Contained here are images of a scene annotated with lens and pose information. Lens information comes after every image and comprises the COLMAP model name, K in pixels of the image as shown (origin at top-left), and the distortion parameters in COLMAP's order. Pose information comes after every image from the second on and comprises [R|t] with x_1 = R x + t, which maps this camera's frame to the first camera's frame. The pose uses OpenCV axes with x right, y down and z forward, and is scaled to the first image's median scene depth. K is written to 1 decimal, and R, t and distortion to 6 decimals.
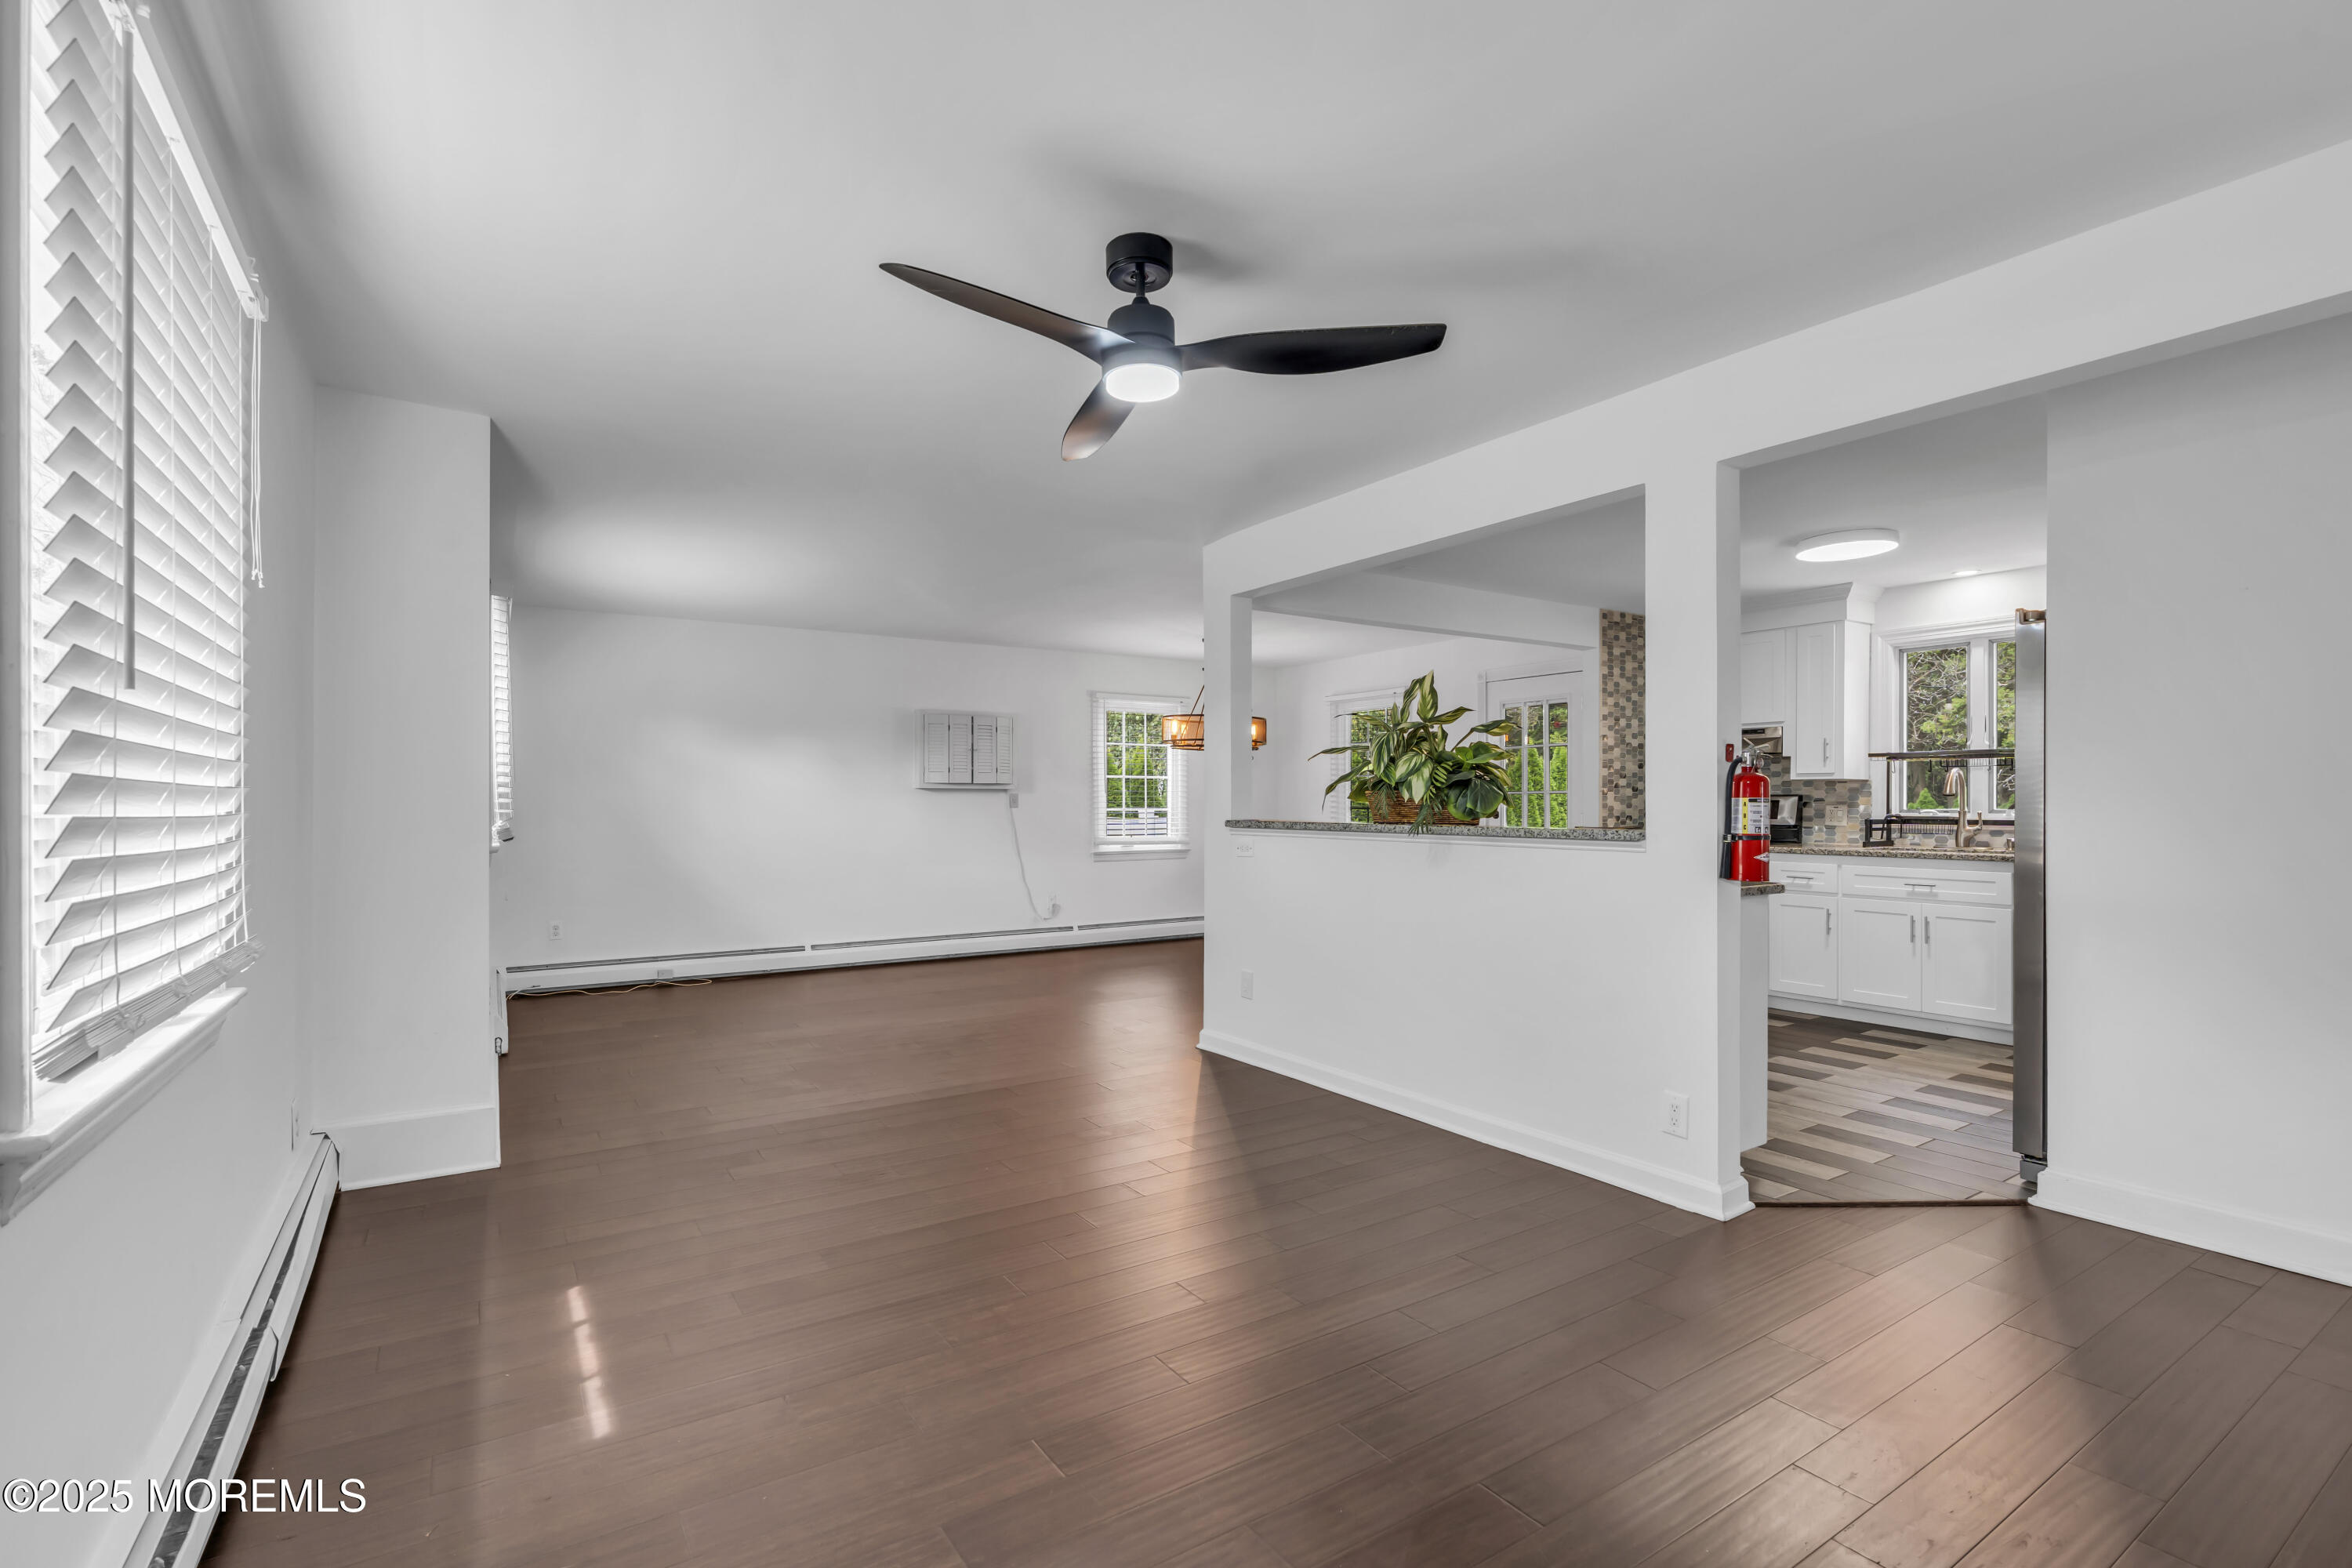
lens RADIAL K [[1063.8, 0, 1172.3], [0, 1063.8, 799.6], [0, 0, 1]] dist [-0.007053, 0.001906]
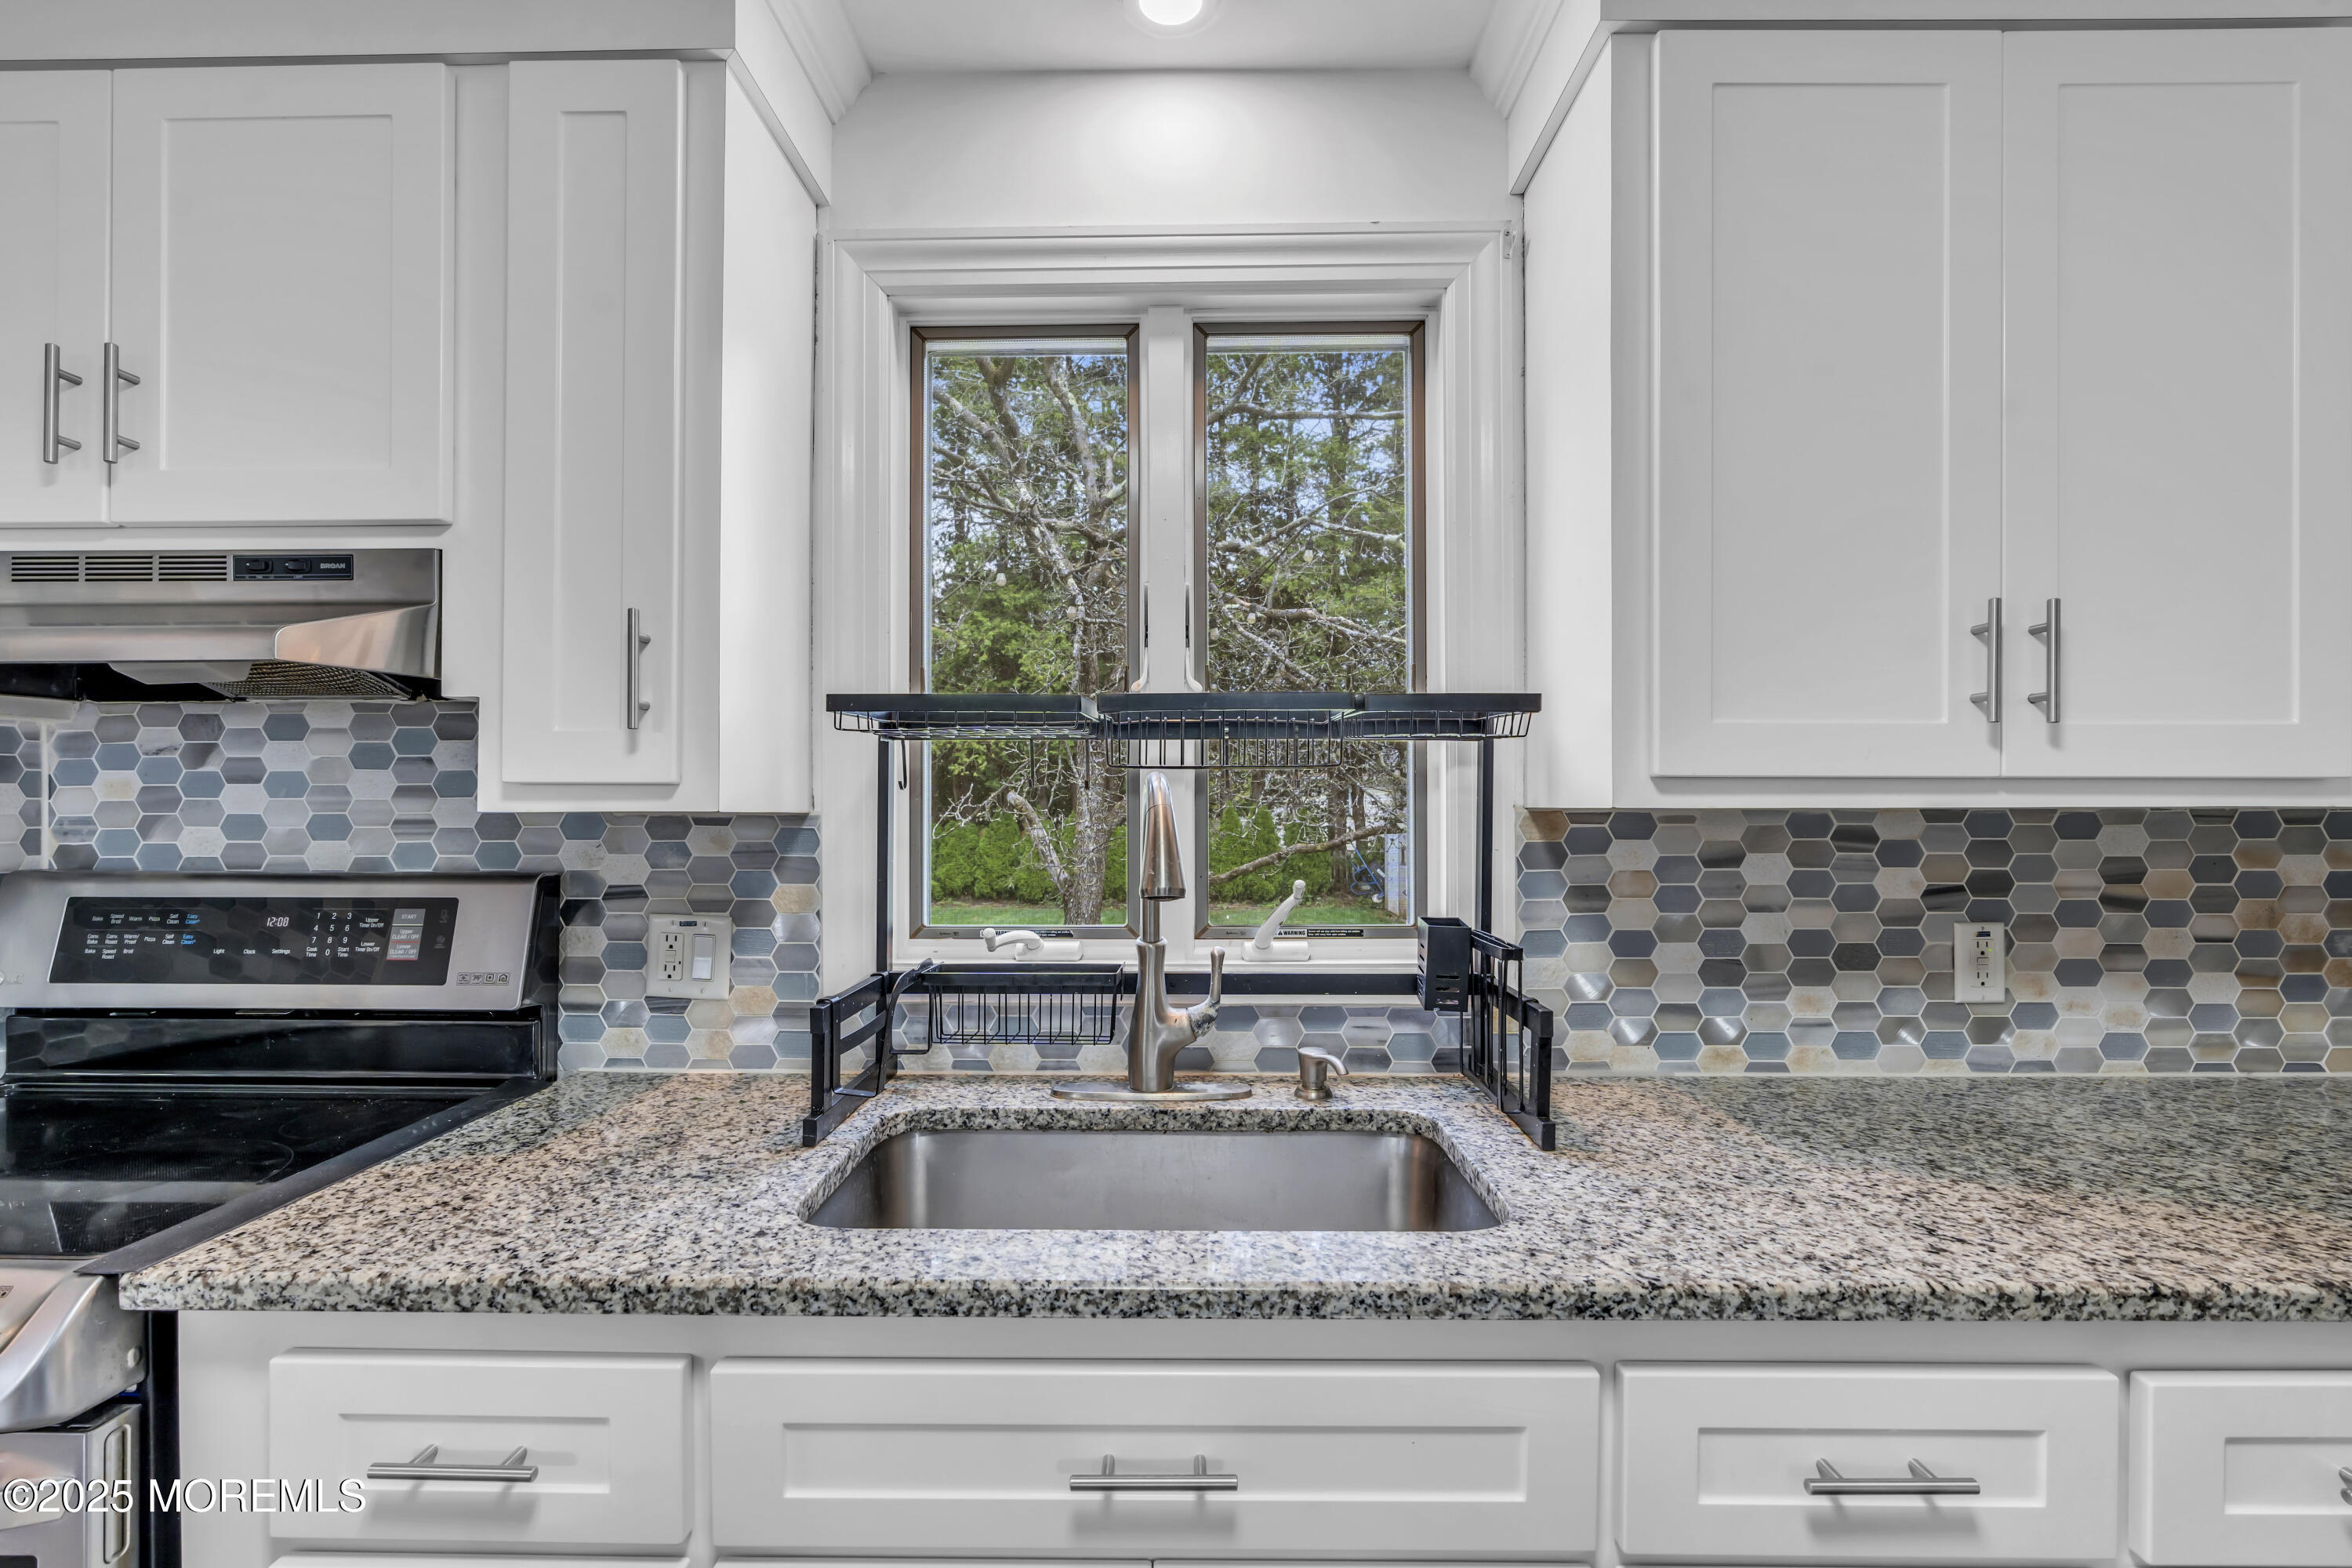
lens RADIAL K [[1063.8, 0, 1166.8], [0, 1063.8, 808.9], [0, 0, 1]] dist [-0.007053, 0.001906]
pose [[0.568642, 0.000284, 0.822585, 0.489205], [-0.000227, 1.000000, -0.000189, -0.019391], [-0.822585, -0.000079, 0.568642, 0.774082]]
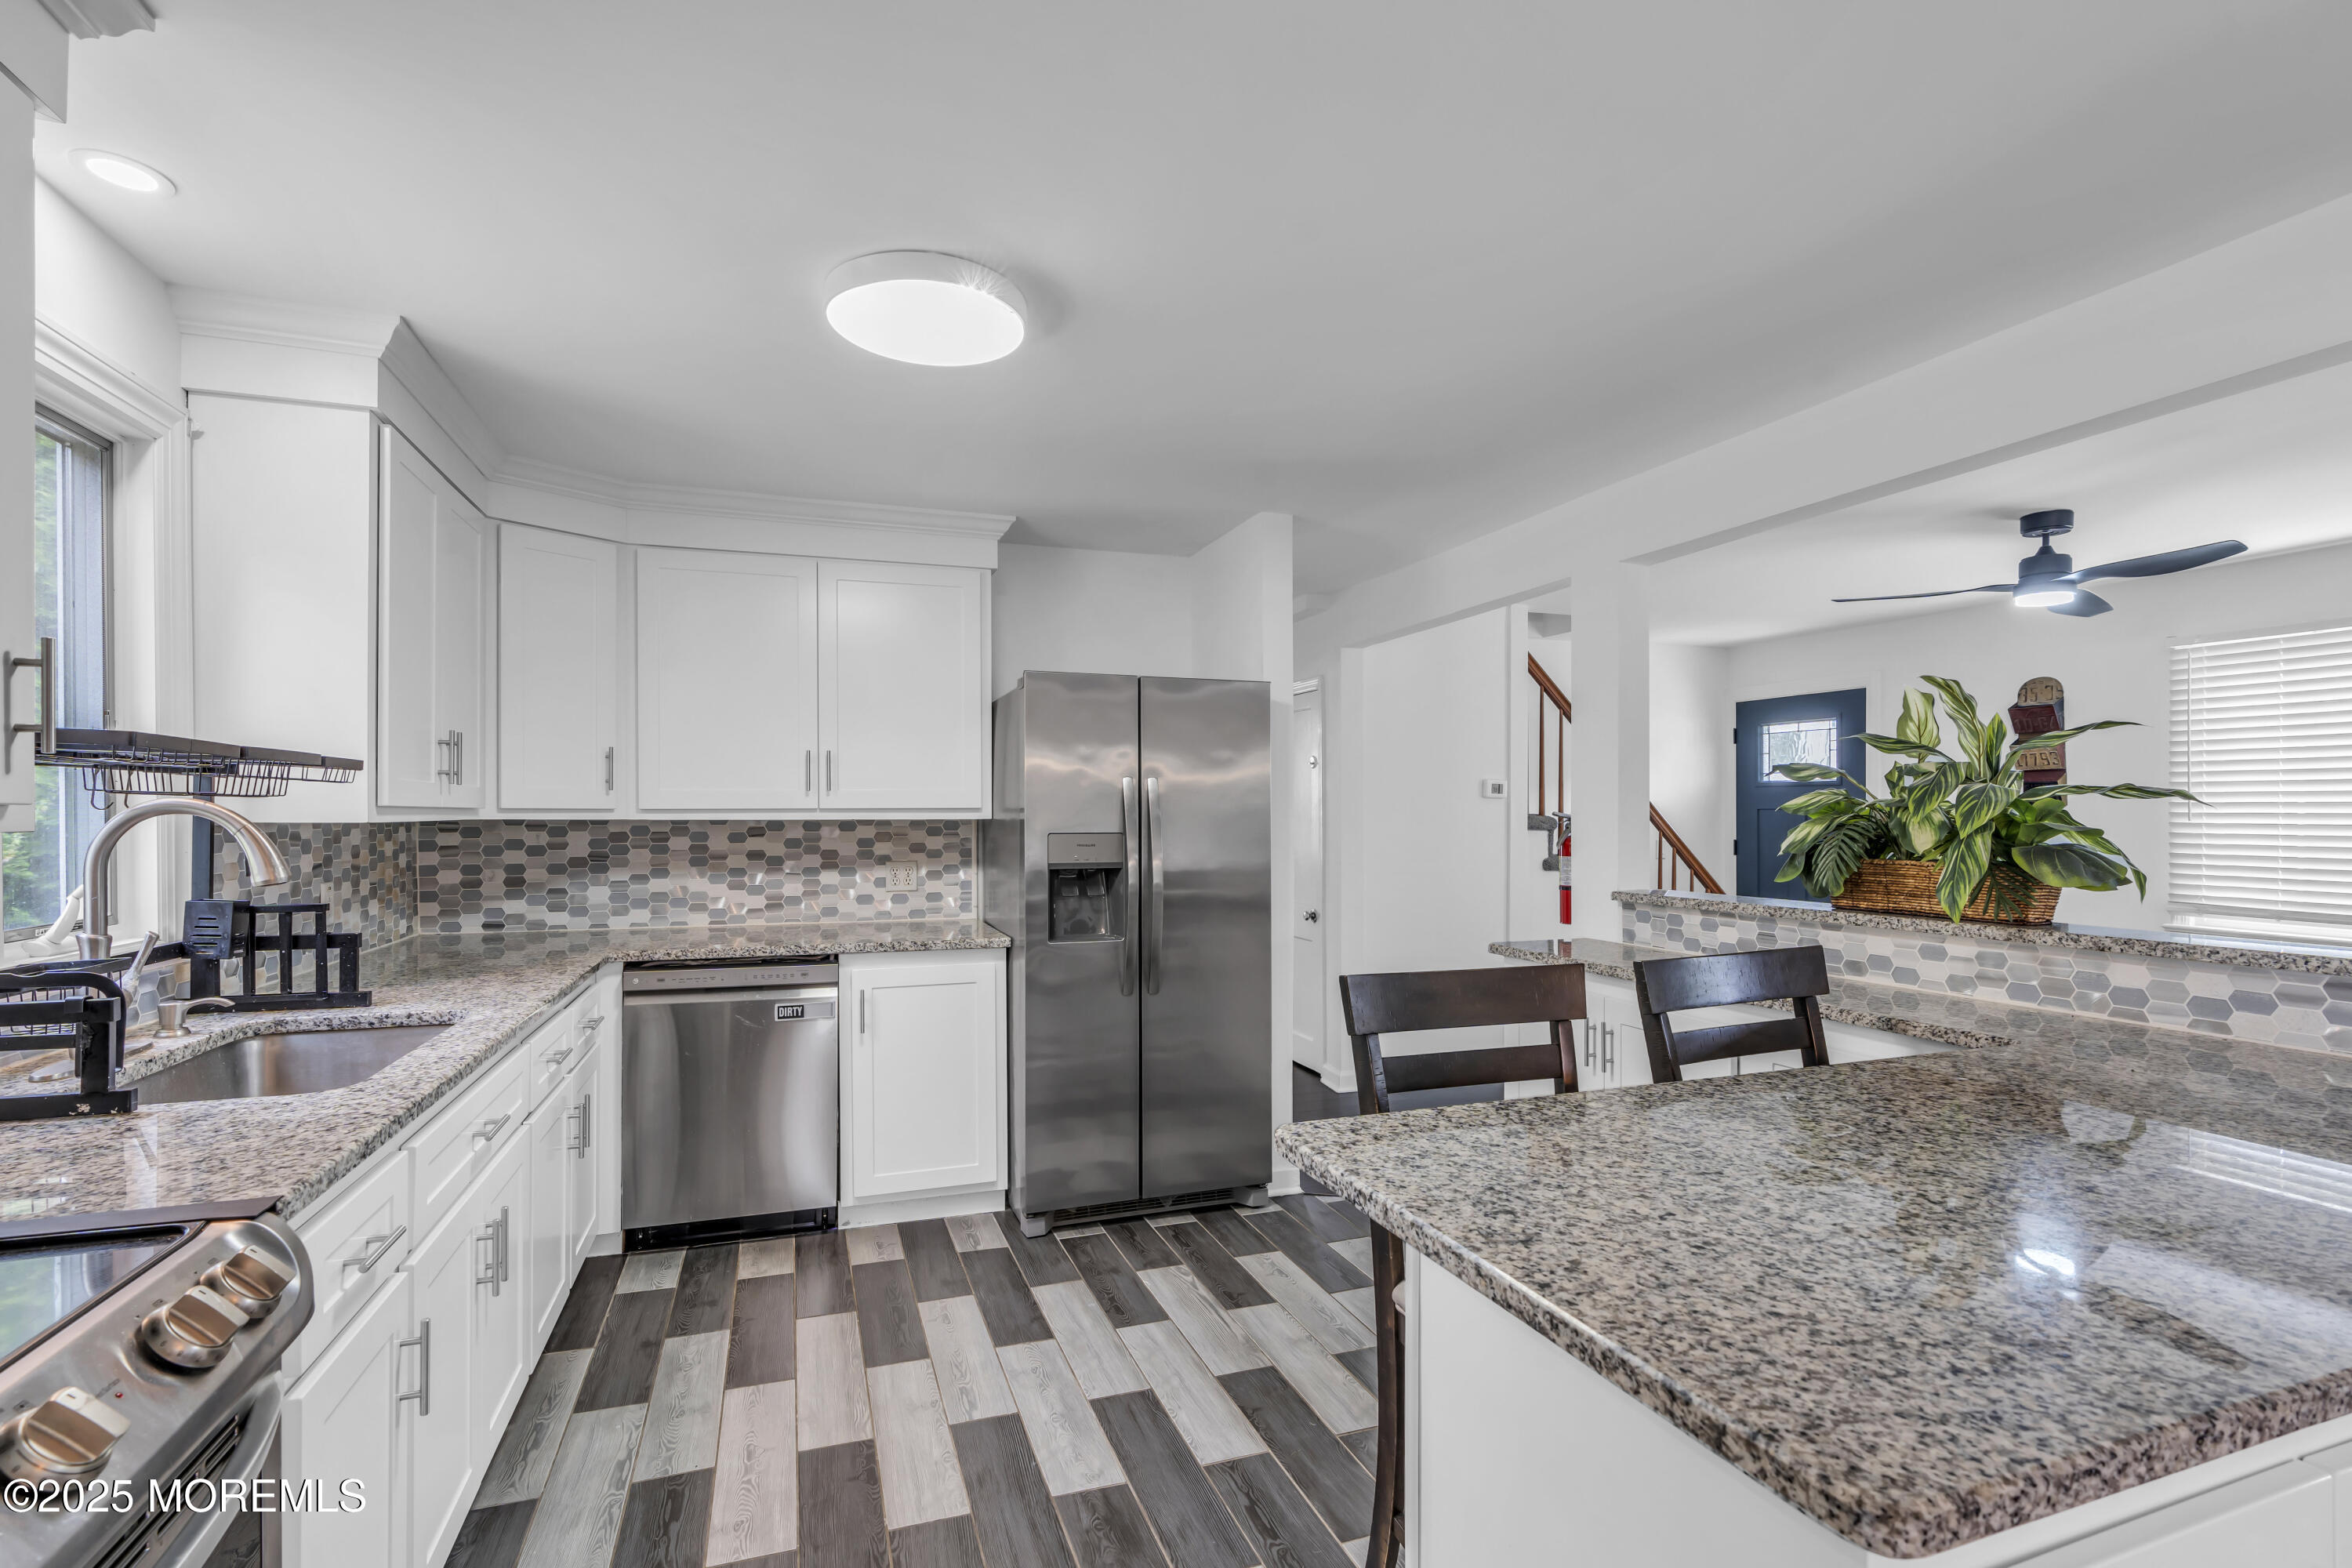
lens RADIAL K [[1063.8, 0, 1175.9], [0, 1063.8, 808.6], [0, 0, 1]] dist [-0.007053, 0.001906]
pose [[-0.969289, -0.000054, 0.245924, 0.334877], [-0.001594, 0.999980, -0.006060, -0.022732], [-0.245919, -0.006266, -0.969270, 1.106898]]
